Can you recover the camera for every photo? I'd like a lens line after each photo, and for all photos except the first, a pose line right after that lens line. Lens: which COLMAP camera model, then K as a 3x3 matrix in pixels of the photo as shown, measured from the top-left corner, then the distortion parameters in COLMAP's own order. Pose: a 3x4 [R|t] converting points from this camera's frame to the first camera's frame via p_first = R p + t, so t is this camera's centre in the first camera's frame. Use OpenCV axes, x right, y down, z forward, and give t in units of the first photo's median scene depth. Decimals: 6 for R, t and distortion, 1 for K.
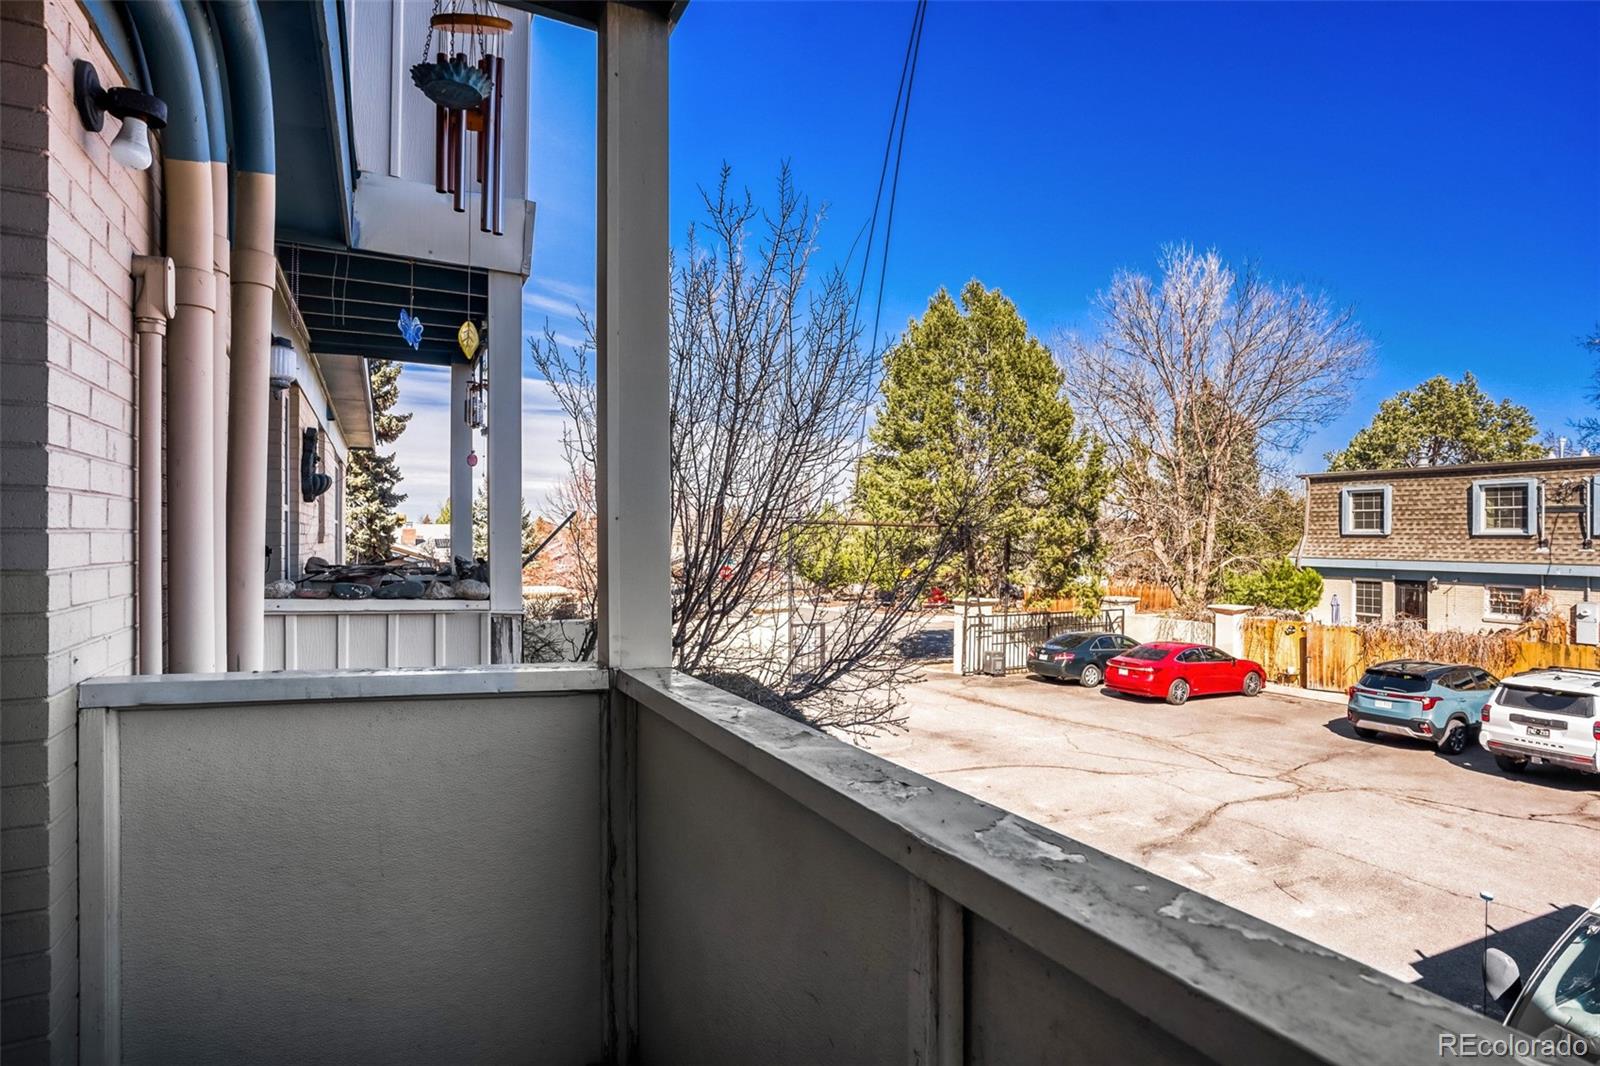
lens RADIAL K [[845.0, 0, 796.8], [0, 845.0, 526.8], [0, 0, 1]] dist [-0.063088, 0.033349]
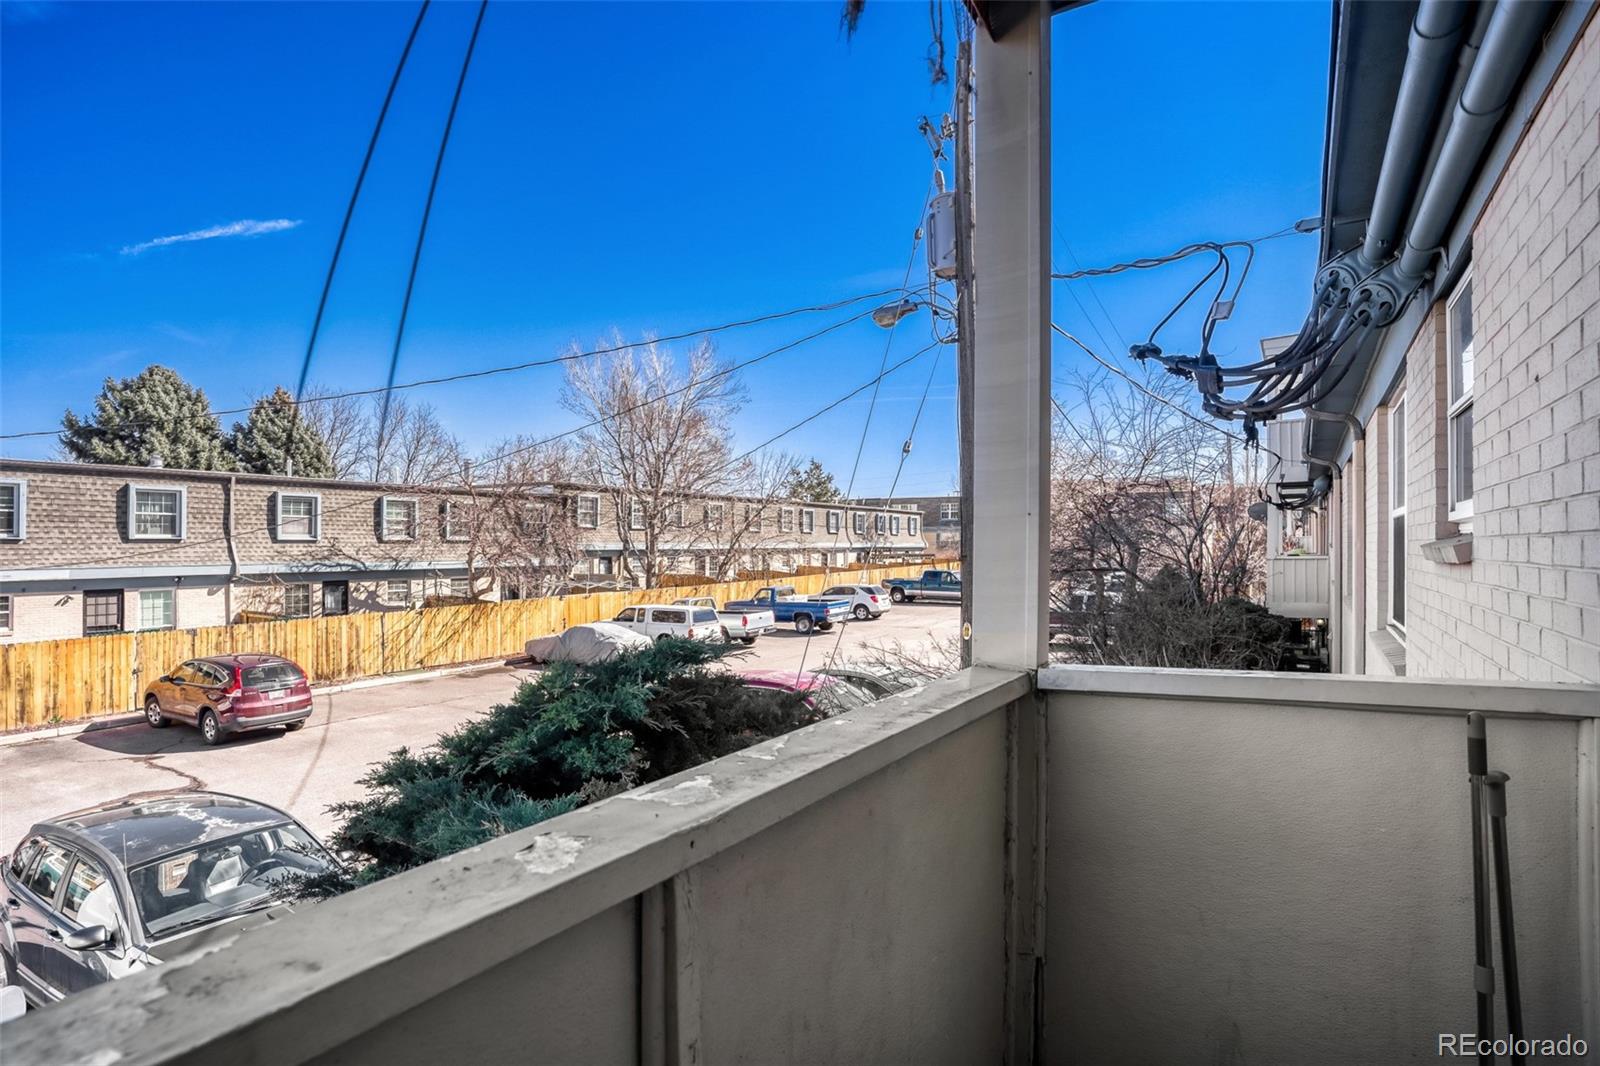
lens RADIAL K [[845.0, 0, 796.8], [0, 845.0, 526.8], [0, 0, 1]] dist [-0.063088, 0.033349]
pose [[-0.547592, 0.011400, 0.836668, -0.477594], [-0.008653, 0.999777, -0.019286, 0.007405], [-0.836701, -0.017801, -0.547371, 0.953907]]
